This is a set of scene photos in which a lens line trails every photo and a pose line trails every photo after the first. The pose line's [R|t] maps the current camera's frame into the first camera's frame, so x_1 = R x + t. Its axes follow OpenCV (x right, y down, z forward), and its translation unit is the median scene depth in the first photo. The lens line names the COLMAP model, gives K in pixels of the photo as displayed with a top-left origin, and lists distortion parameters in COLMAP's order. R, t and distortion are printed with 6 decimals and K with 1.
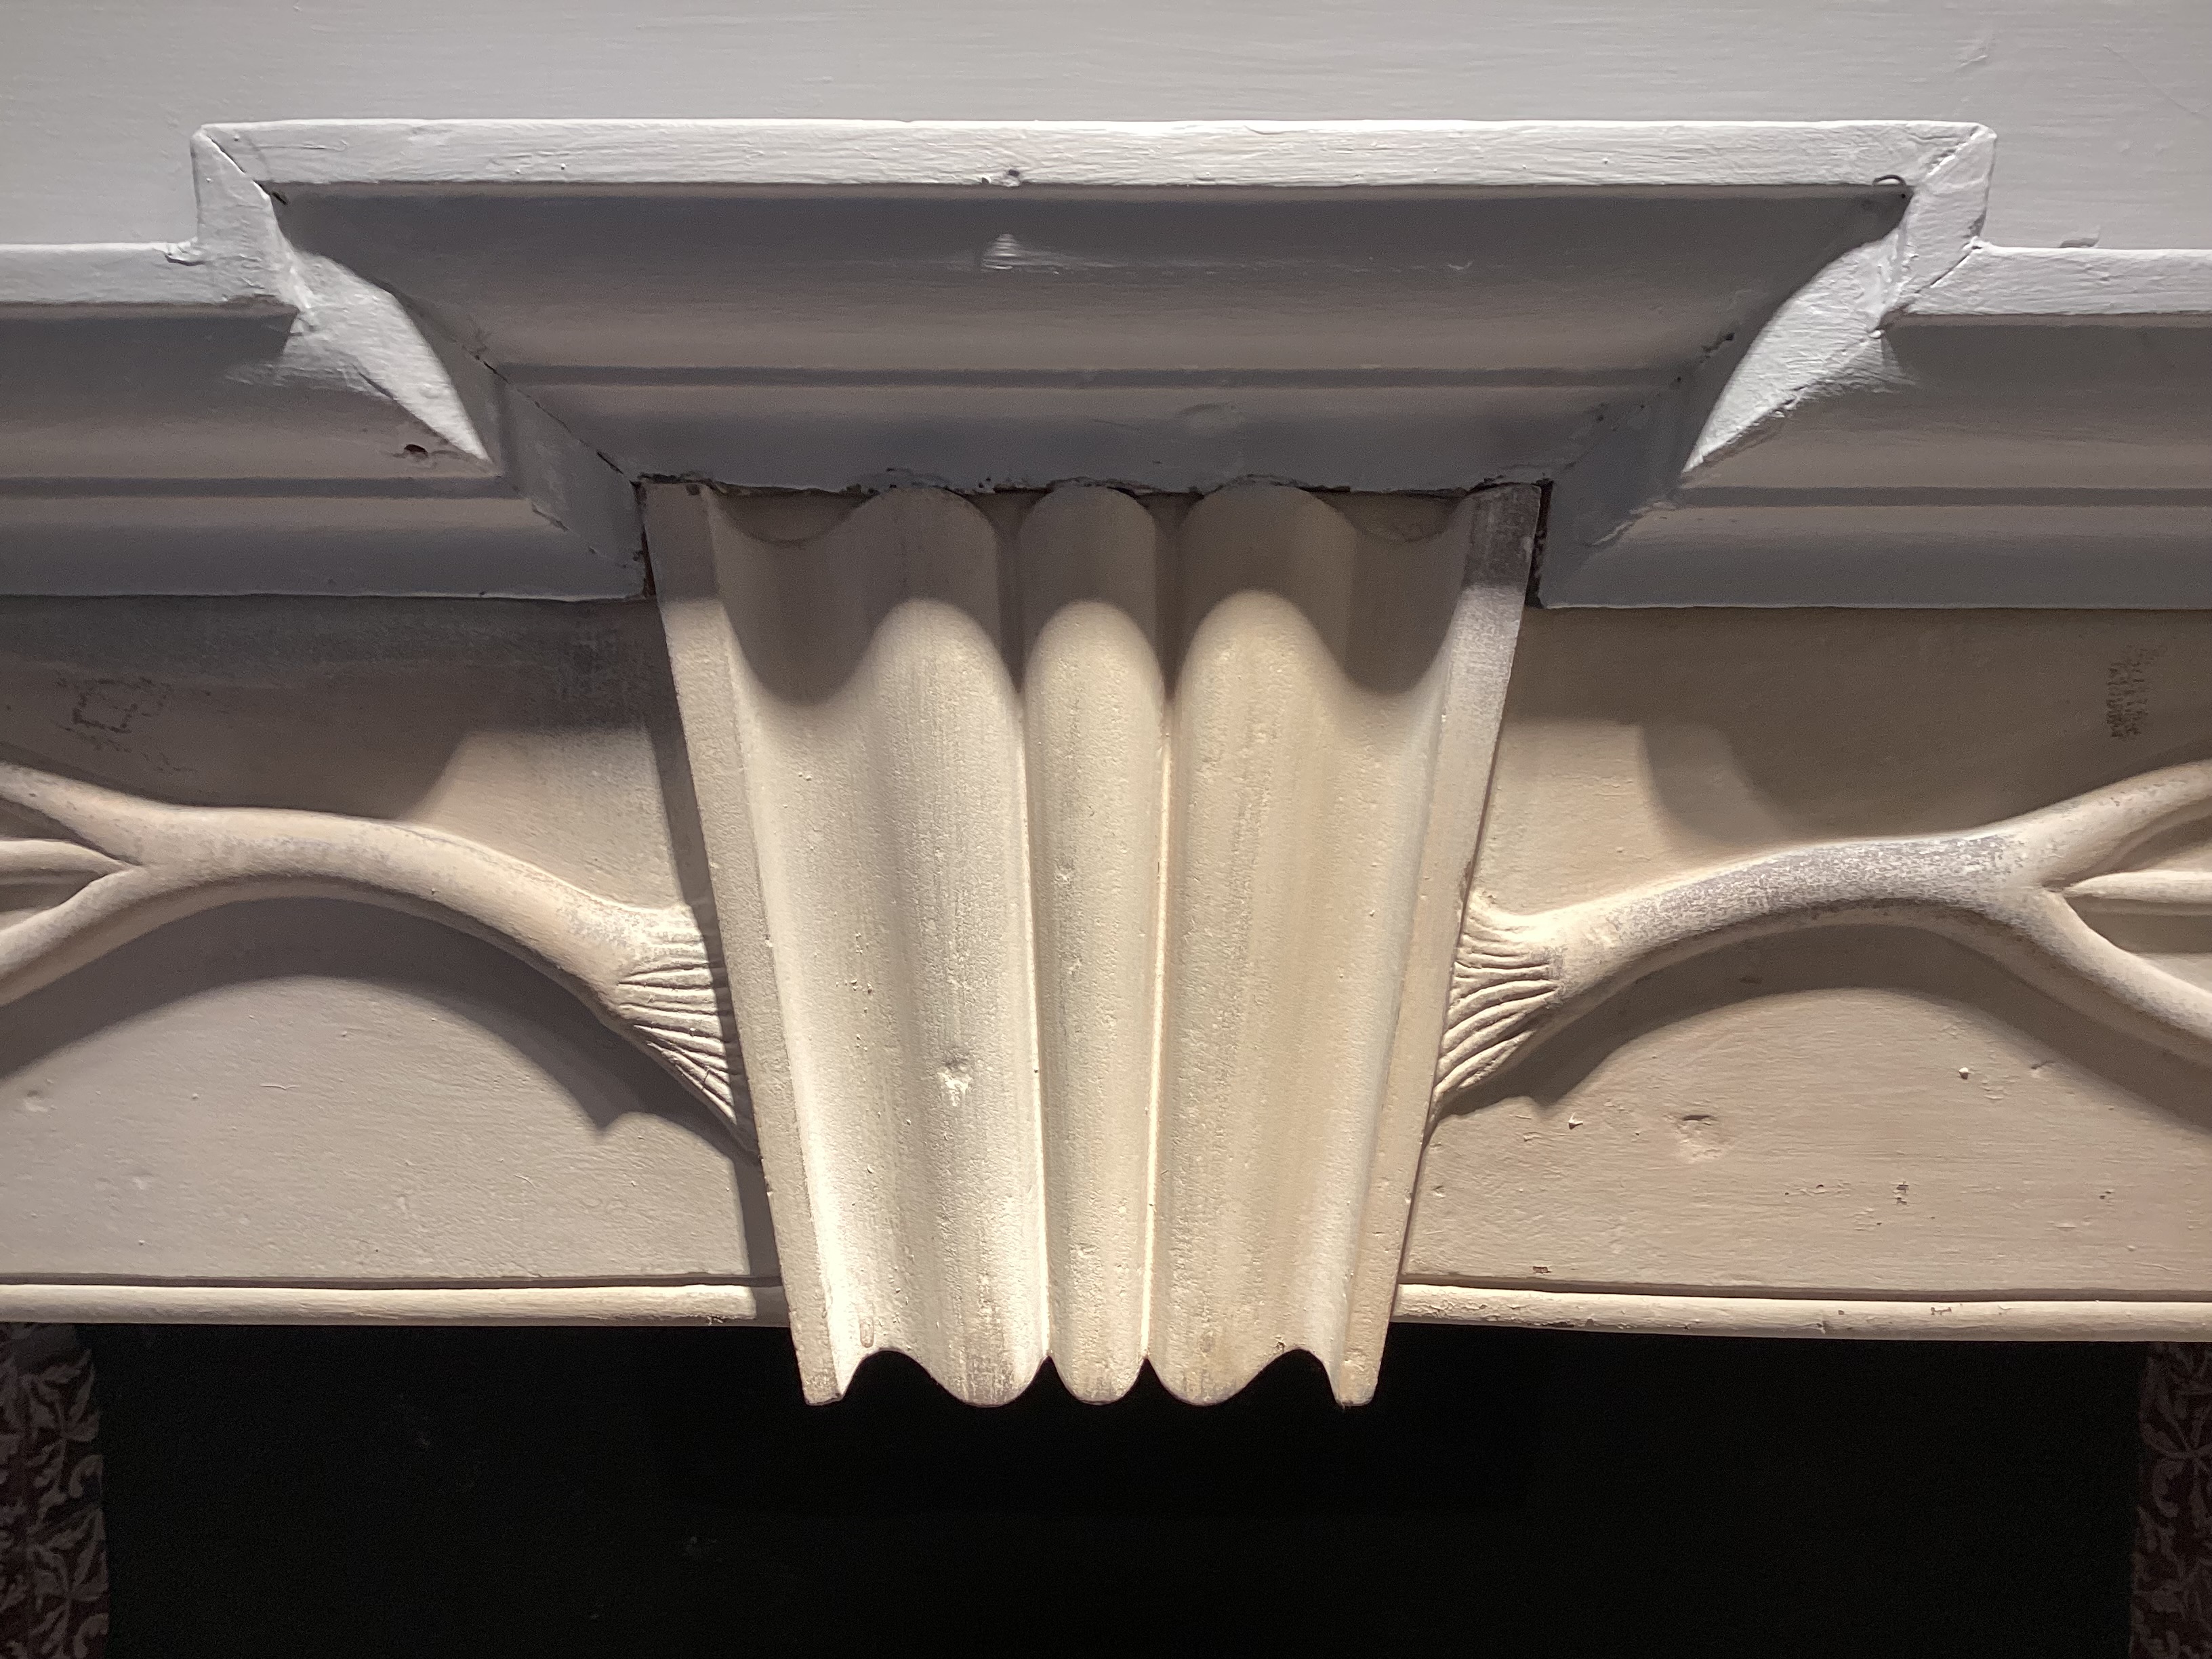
lens RADIAL K [[1976.3, 0, 1110.9], [0, 1976.3, 836.0], [0, 0, 1]] dist [0.032134, -0.029354]
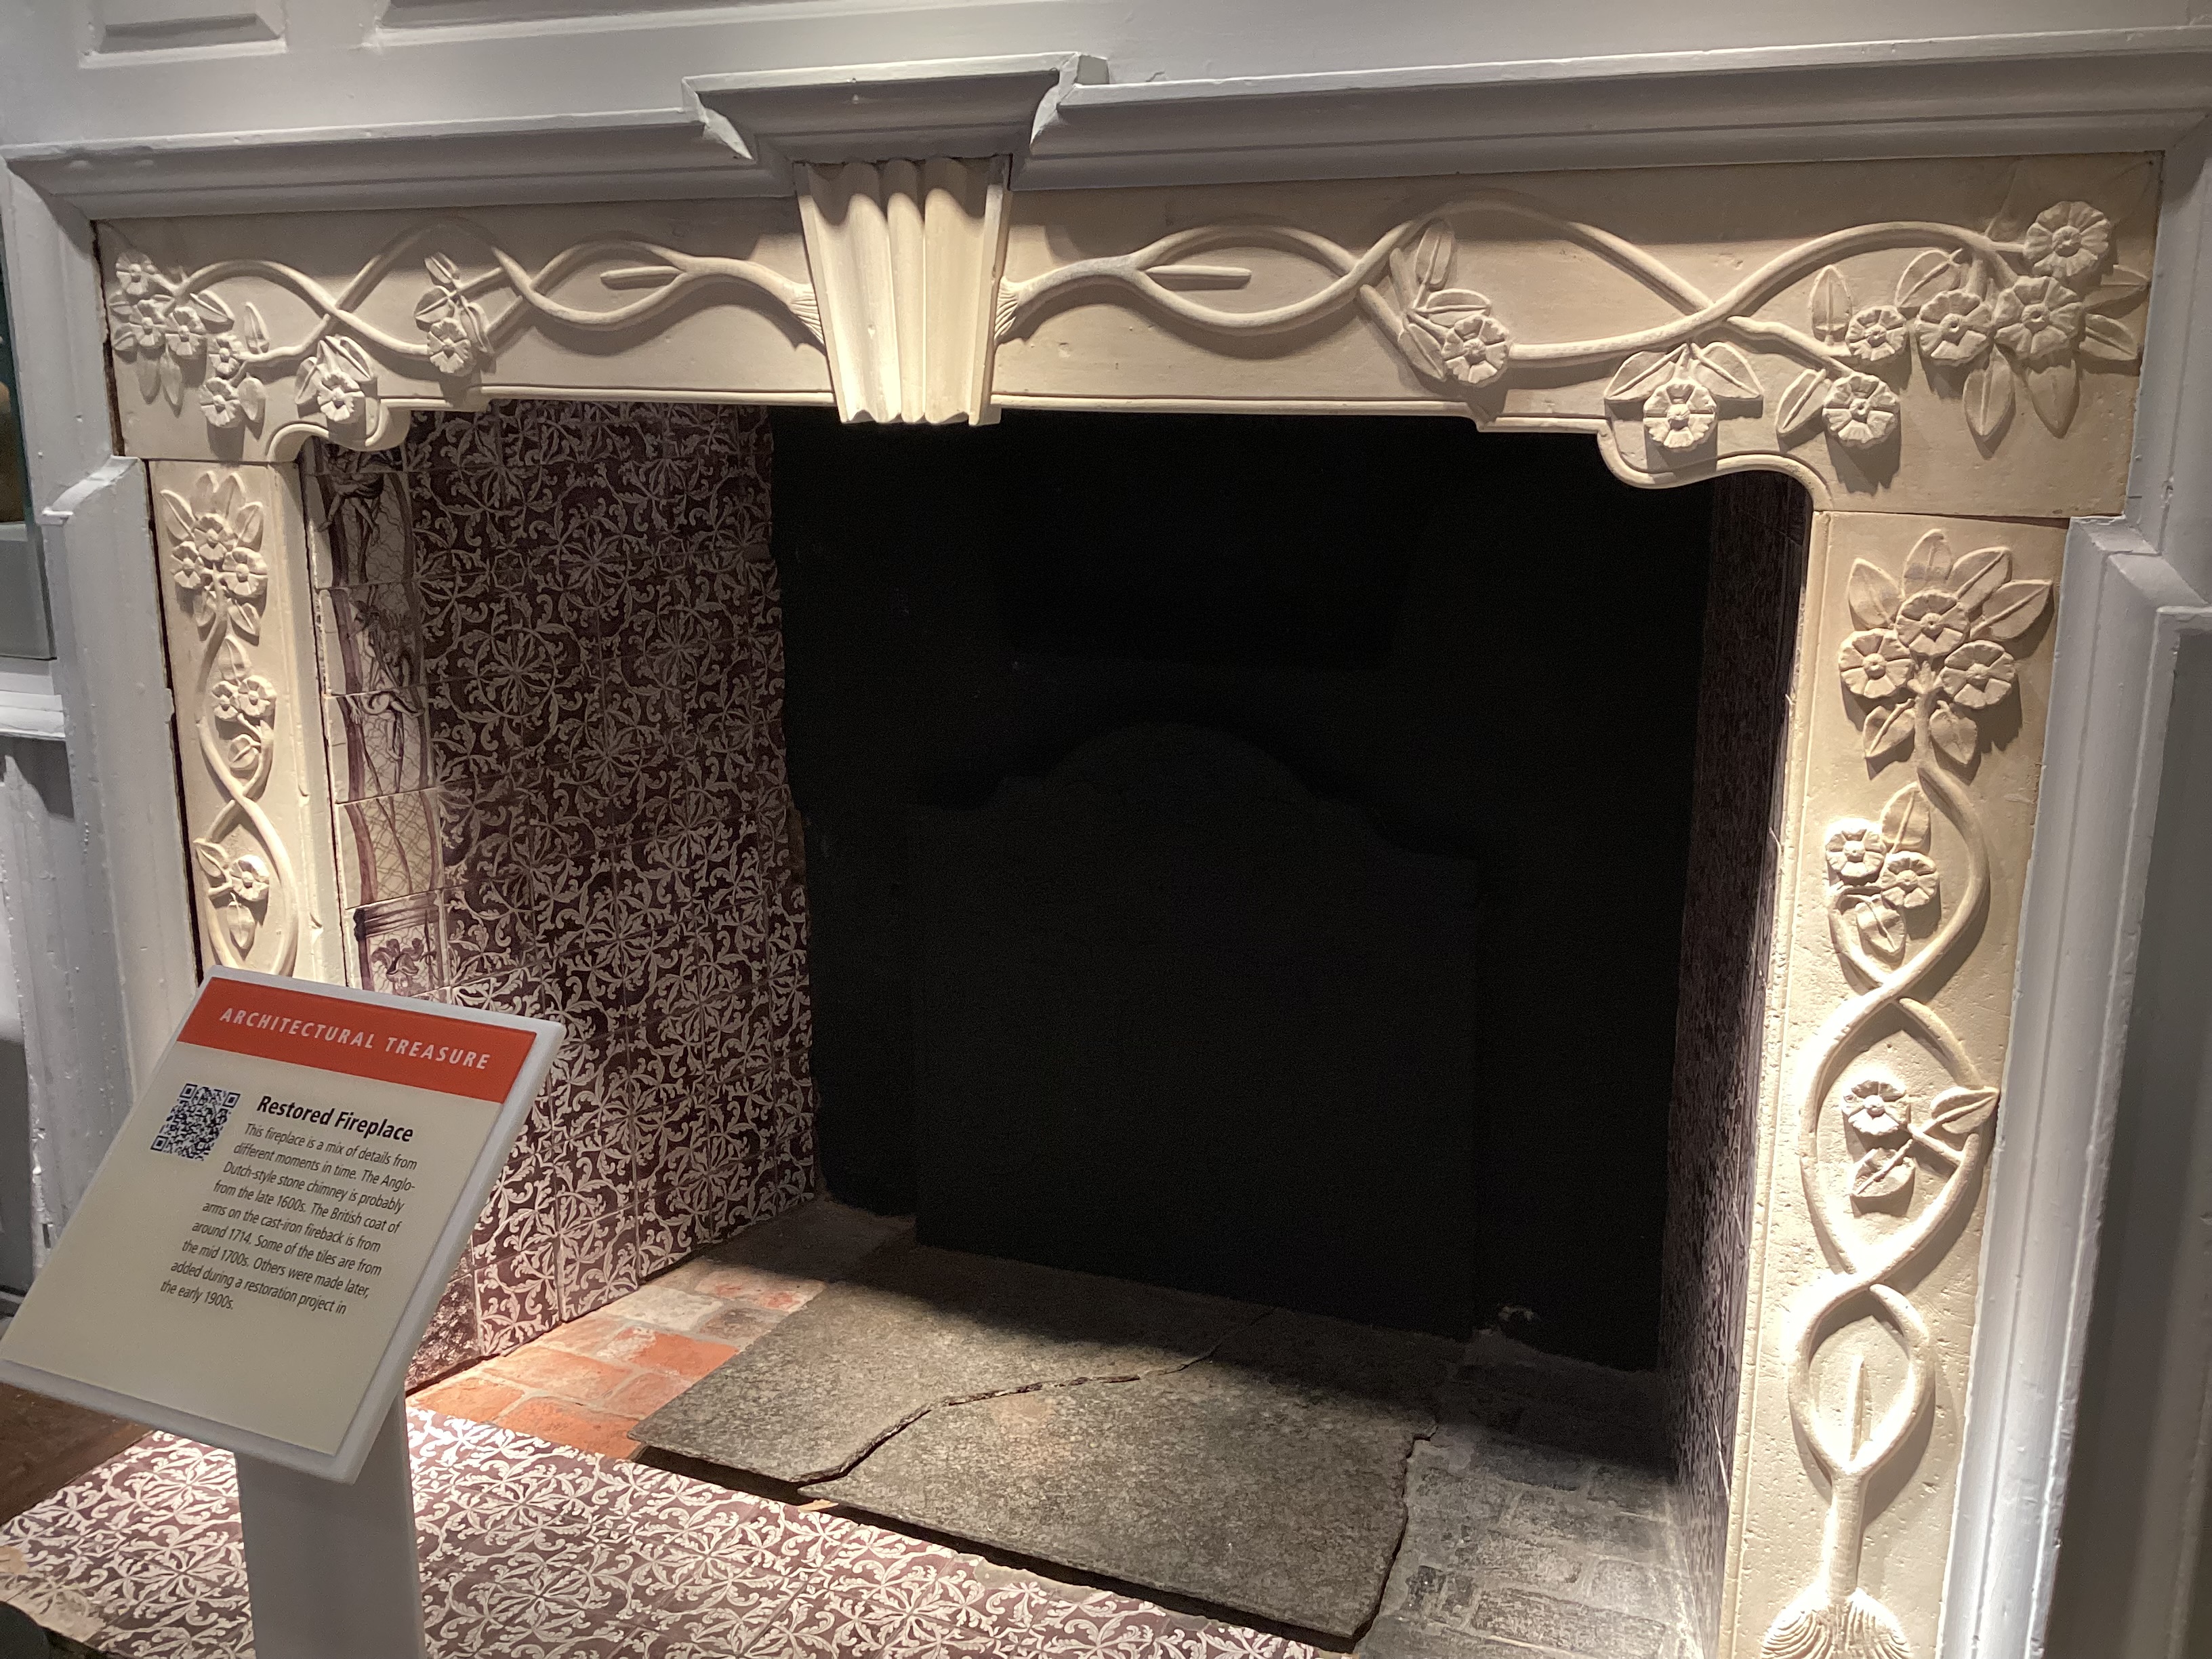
lens RADIAL K [[1976.3, 0, 1101.1], [0, 1976.3, 828.8], [0, 0, 1]] dist [0.032134, -0.029354]
pose [[0.912038, 0.095274, -0.398885, 1.879528], [-0.022908, 0.982958, 0.182400, 0.354420], [0.409465, -0.157218, 0.898677, -2.290489]]
